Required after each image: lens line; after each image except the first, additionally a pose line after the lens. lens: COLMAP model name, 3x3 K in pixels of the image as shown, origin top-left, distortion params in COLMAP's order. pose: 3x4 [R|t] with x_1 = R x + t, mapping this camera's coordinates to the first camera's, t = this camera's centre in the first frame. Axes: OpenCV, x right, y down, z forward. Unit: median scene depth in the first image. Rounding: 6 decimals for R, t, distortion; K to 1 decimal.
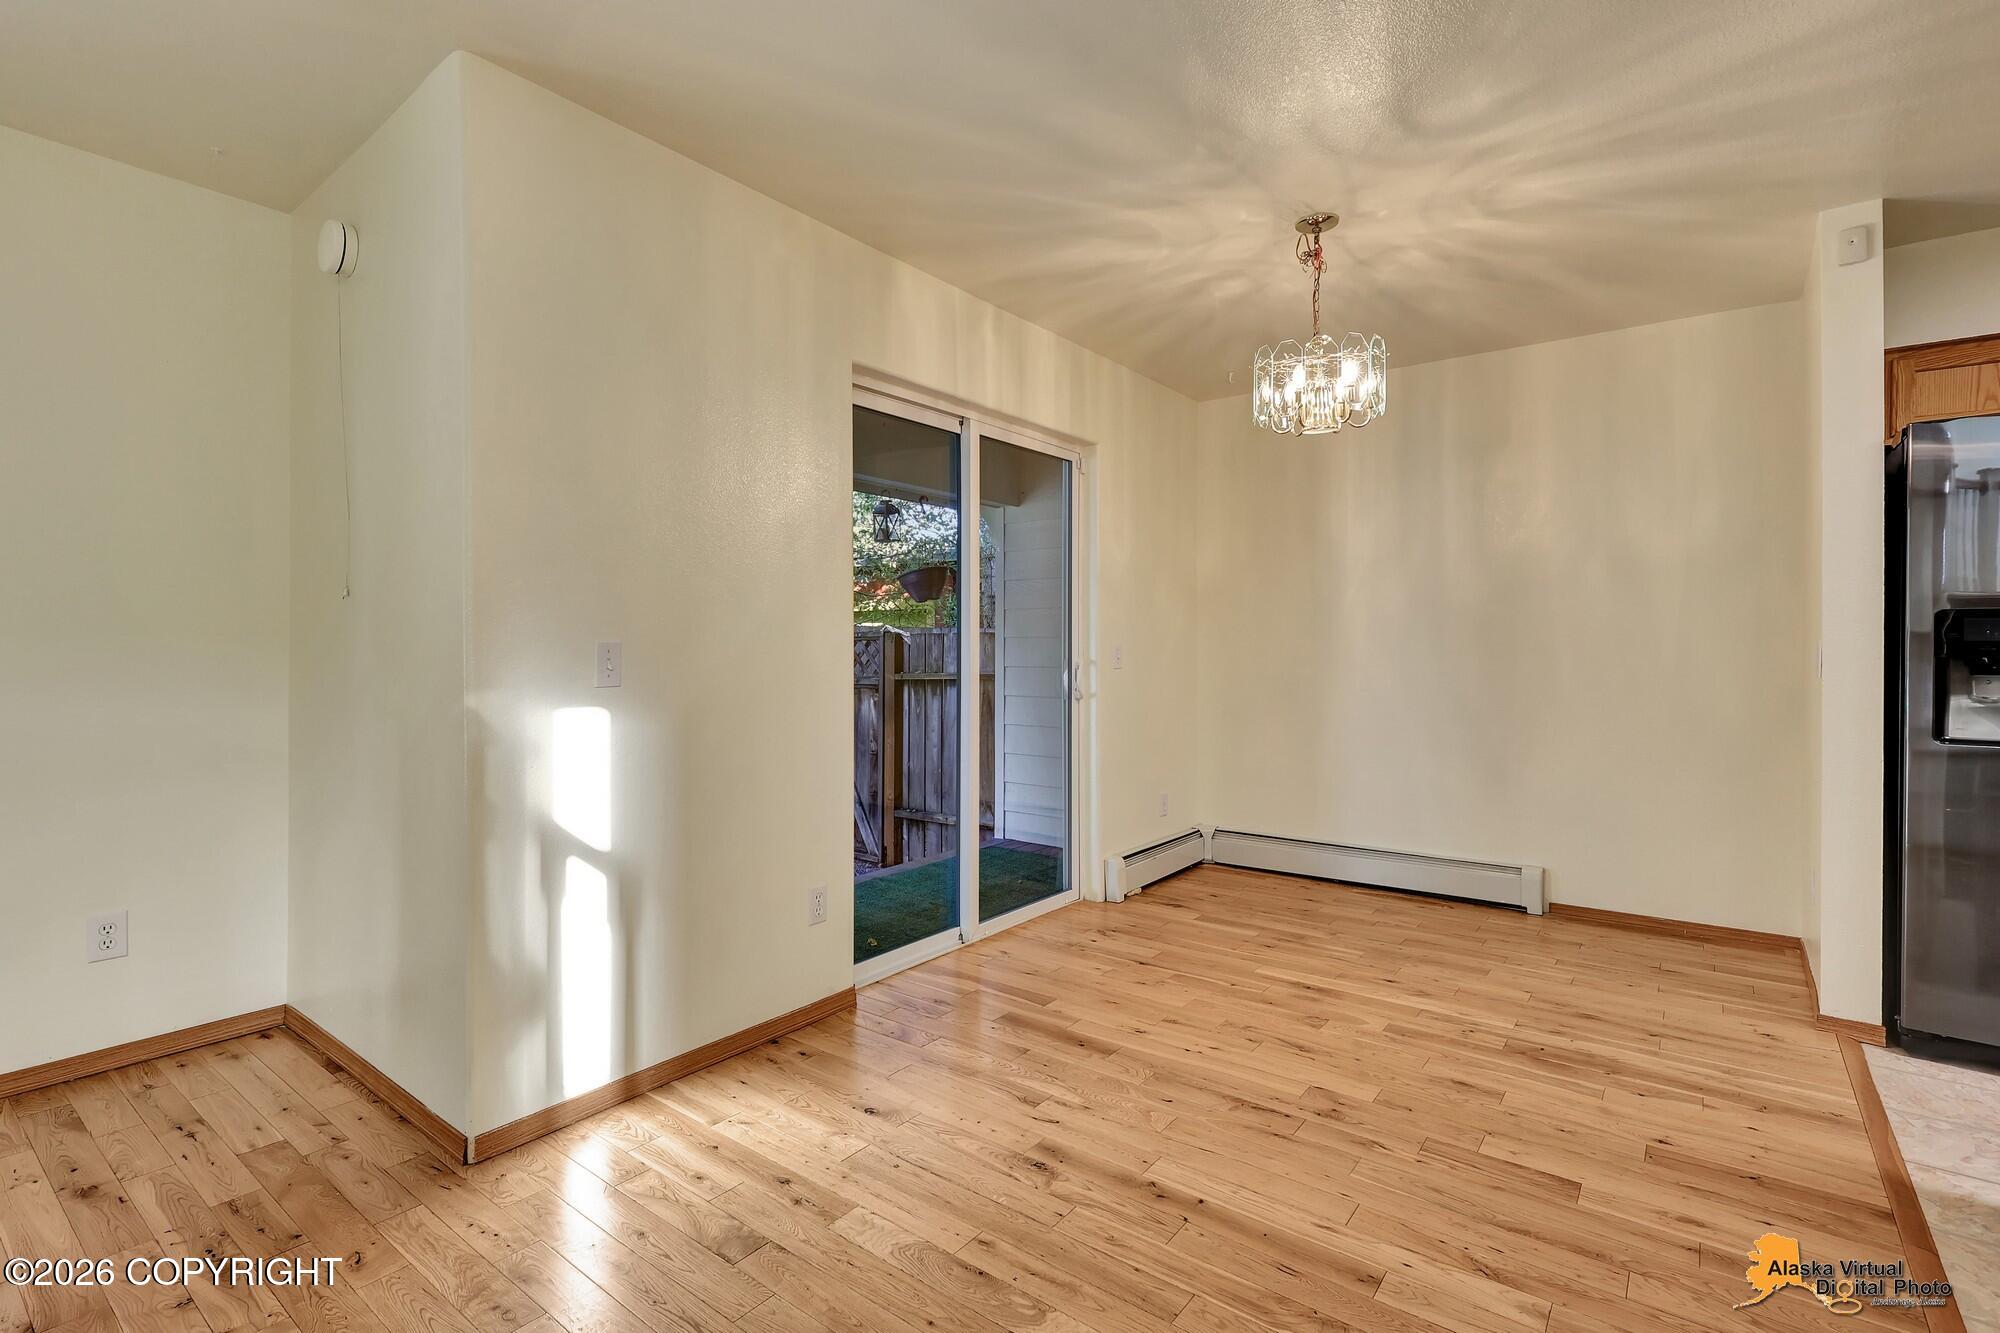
lens RADIAL K [[940.0, 0, 991.0], [0, 940.0, 658.0], [0, 0, 1]] dist [-0.001939, 0.000453]
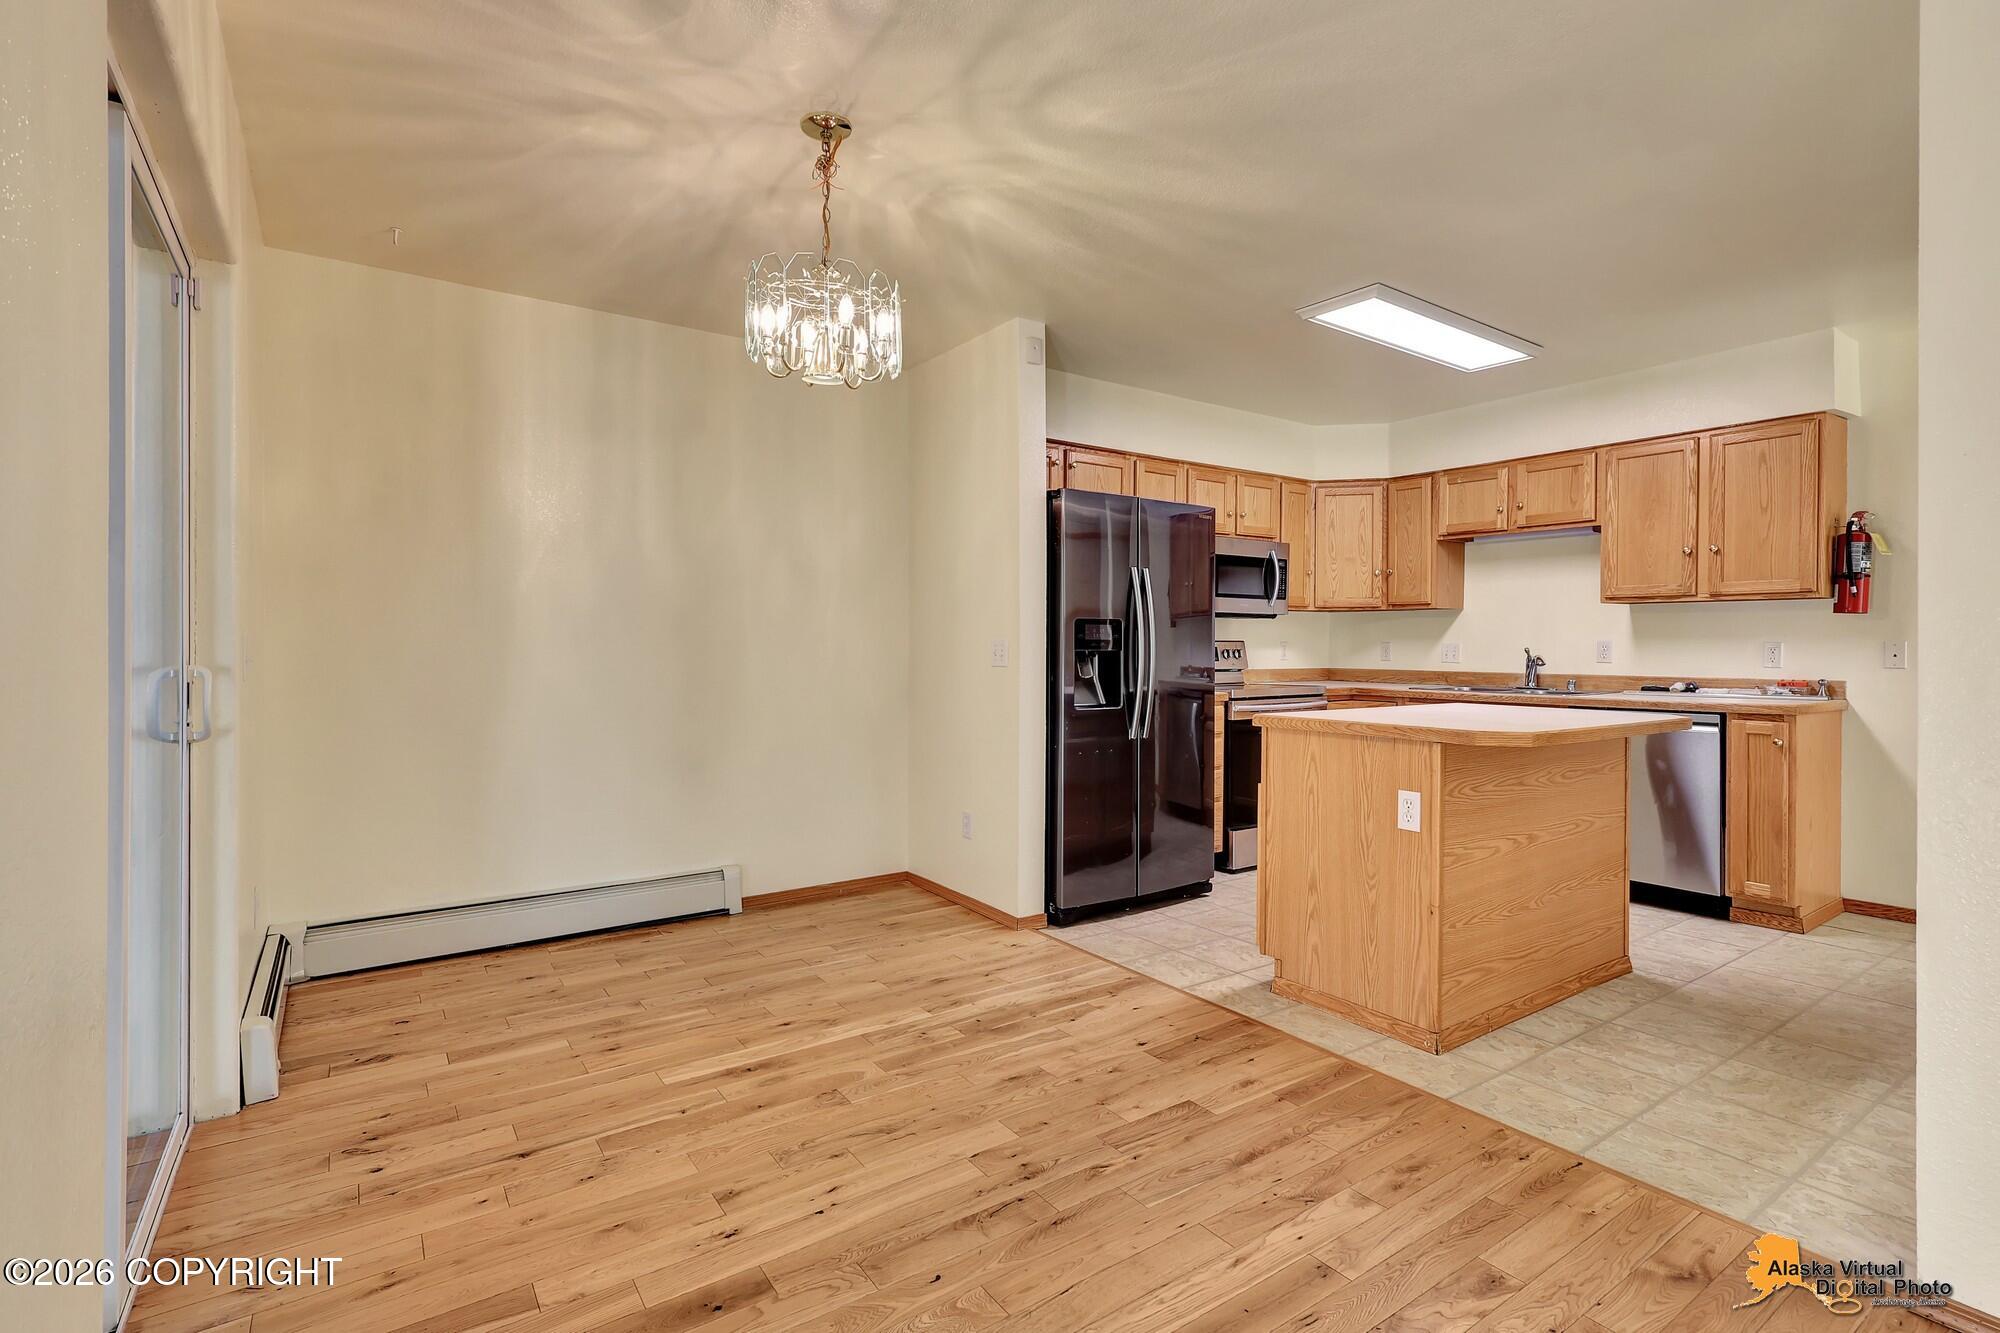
lens RADIAL K [[940.0, 0, 991.0], [0, 940.0, 658.0], [0, 0, 1]] dist [-0.001939, 0.000453]
pose [[0.307519, -0.013653, 0.951444, -0.395932], [0.012347, 0.999870, 0.010357, -0.005942], [-0.951462, 0.008562, 0.307648, 0.618711]]
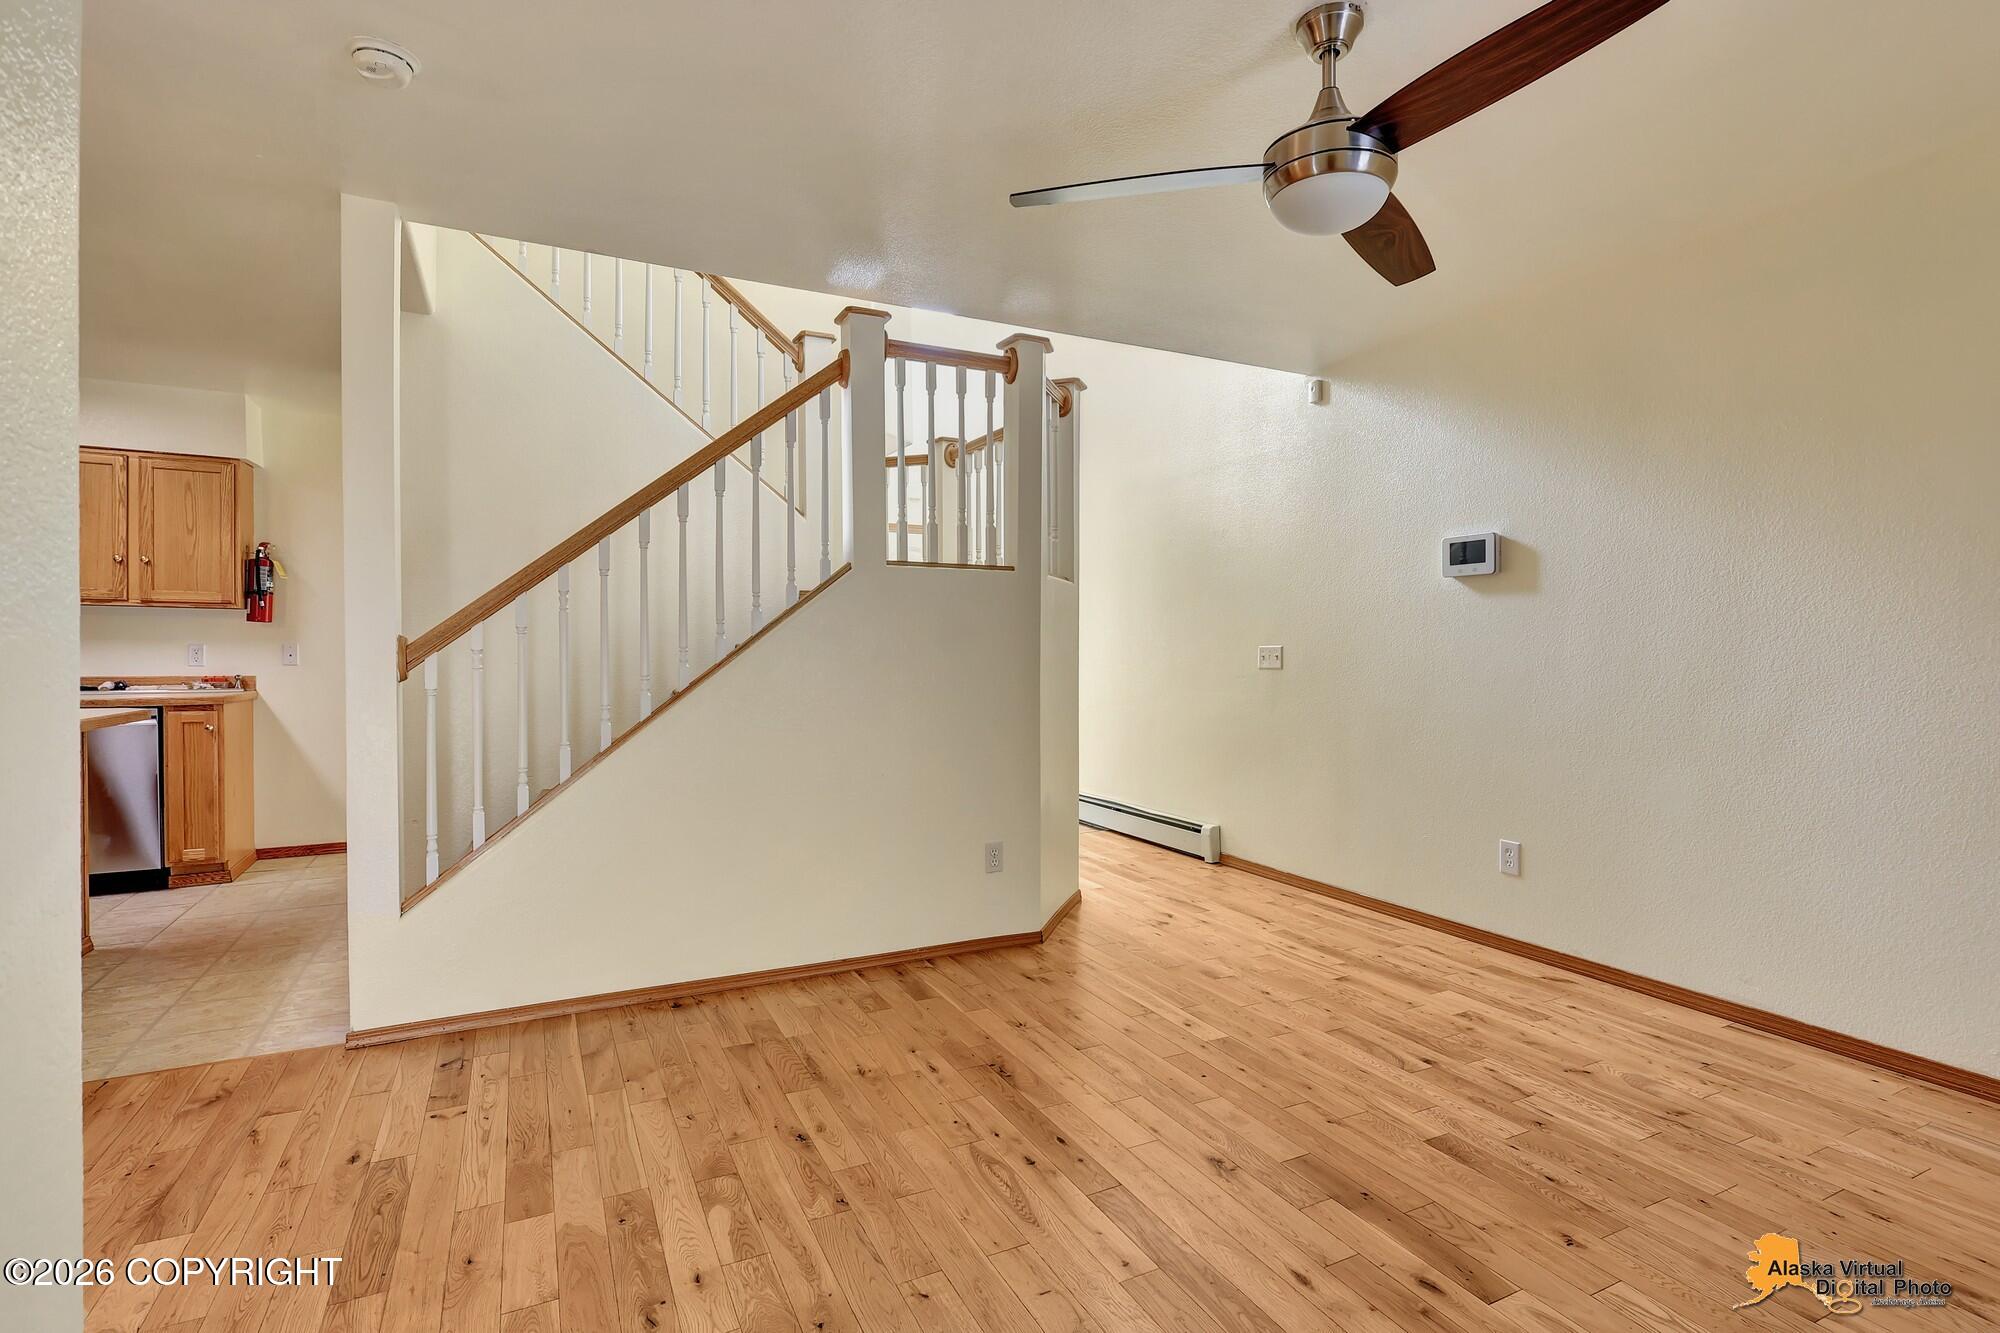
lens RADIAL K [[940.0, 0, 991.0], [0, 940.0, 658.0], [0, 0, 1]] dist [-0.001939, 0.000453]
pose [[-0.901665, -0.009718, 0.432326, -0.682804], [0.000535, 0.999722, 0.023587, -0.015356], [-0.432435, 0.021498, -0.901409, 0.833182]]
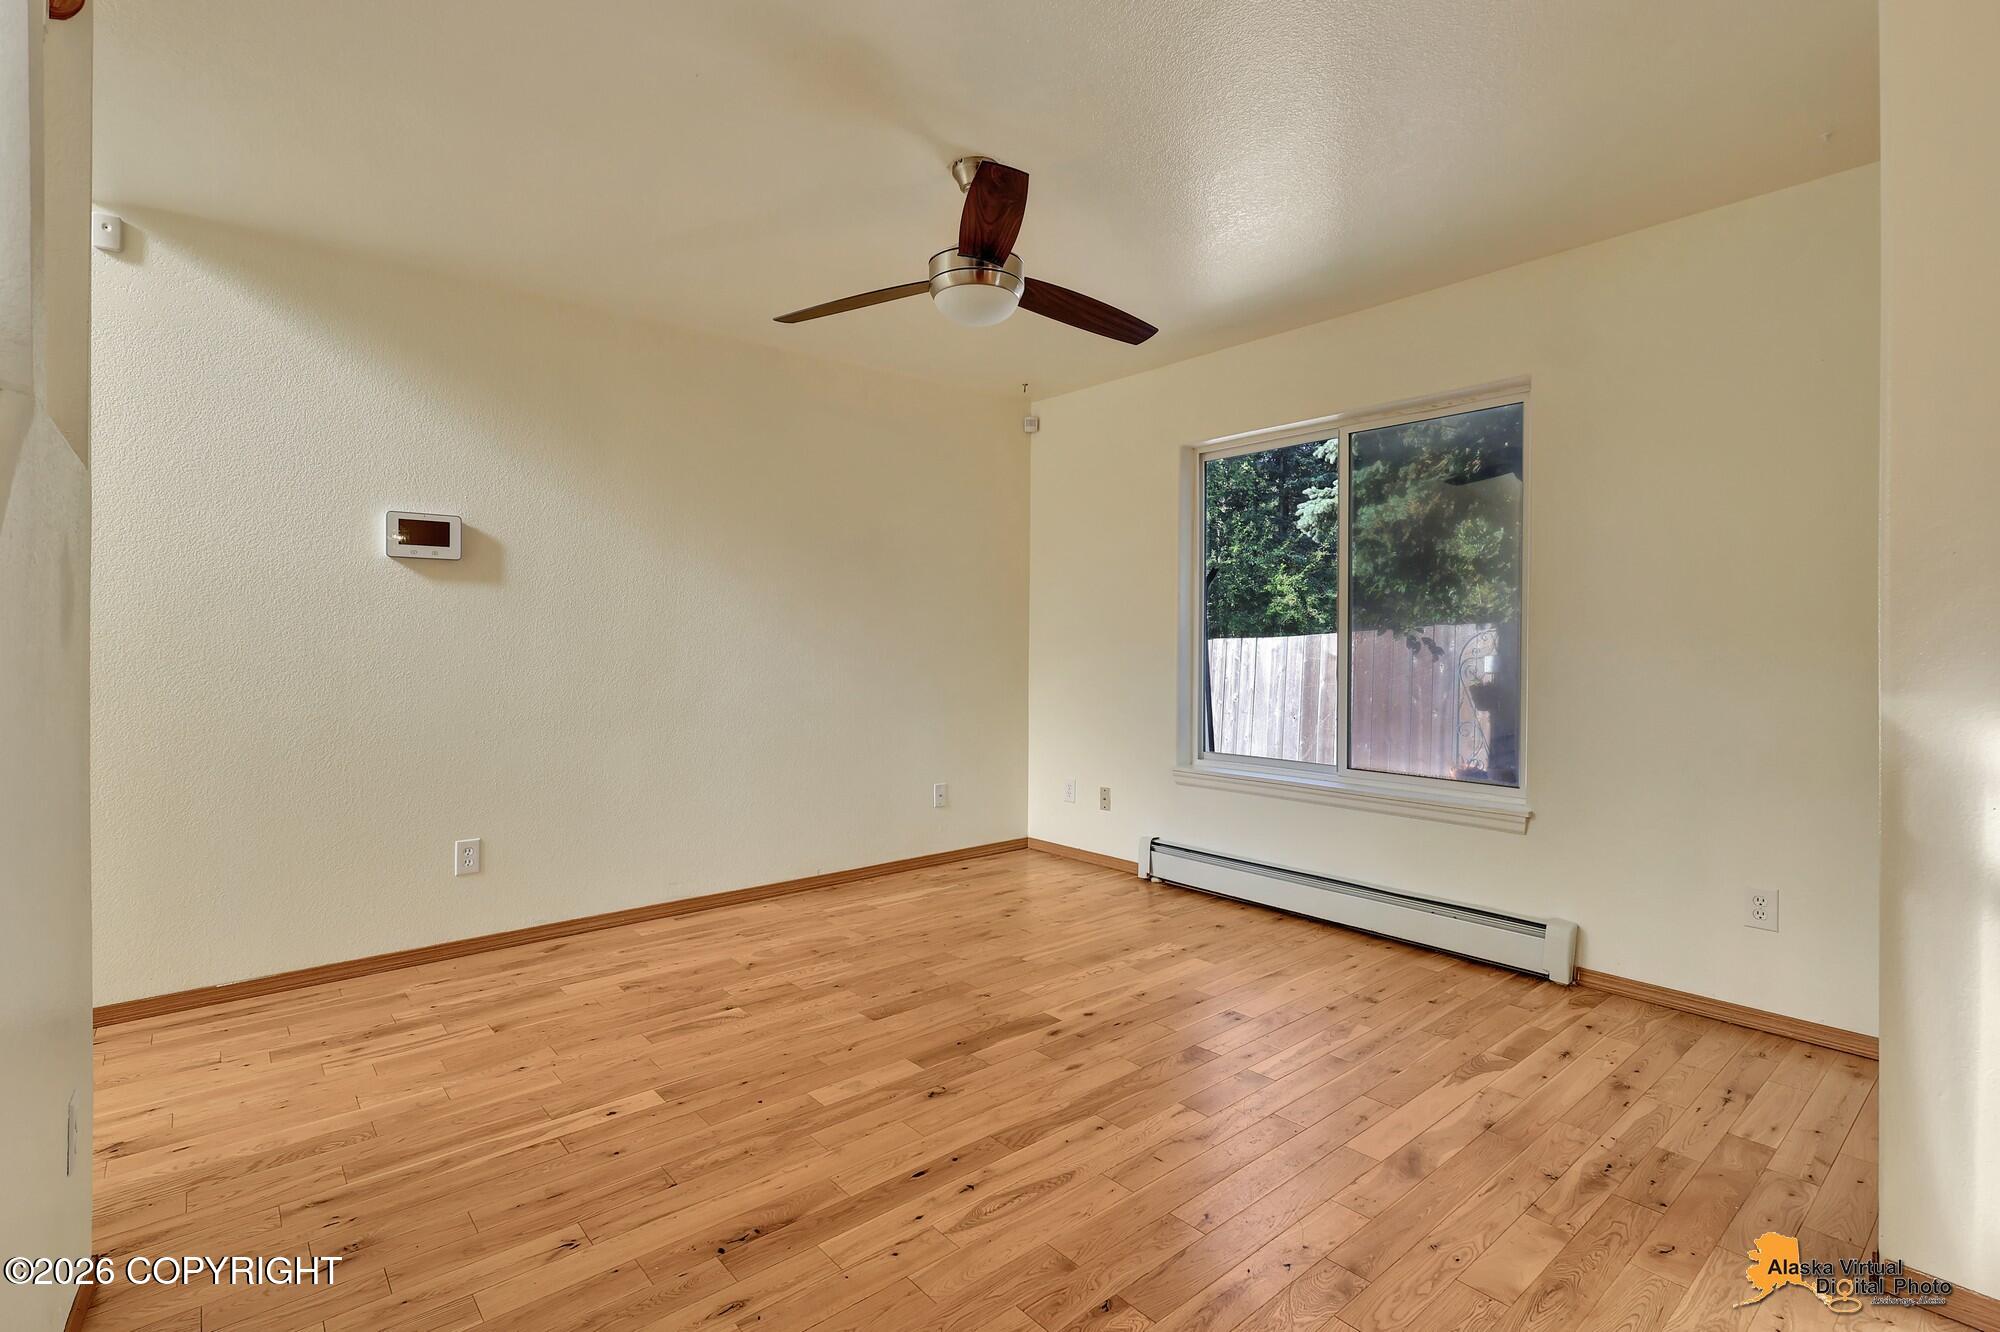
lens RADIAL K [[941.1, 0, 992.6], [0, 941.1, 642.9], [0, 0, 1]] dist [-0.002719, 0.009567]
pose [[-0.209655, -0.003595, -0.977769, 0.290581], [-0.012230, 0.999925, -0.001054, -0.000239], [0.977699, 0.011737, -0.209684, 0.311791]]
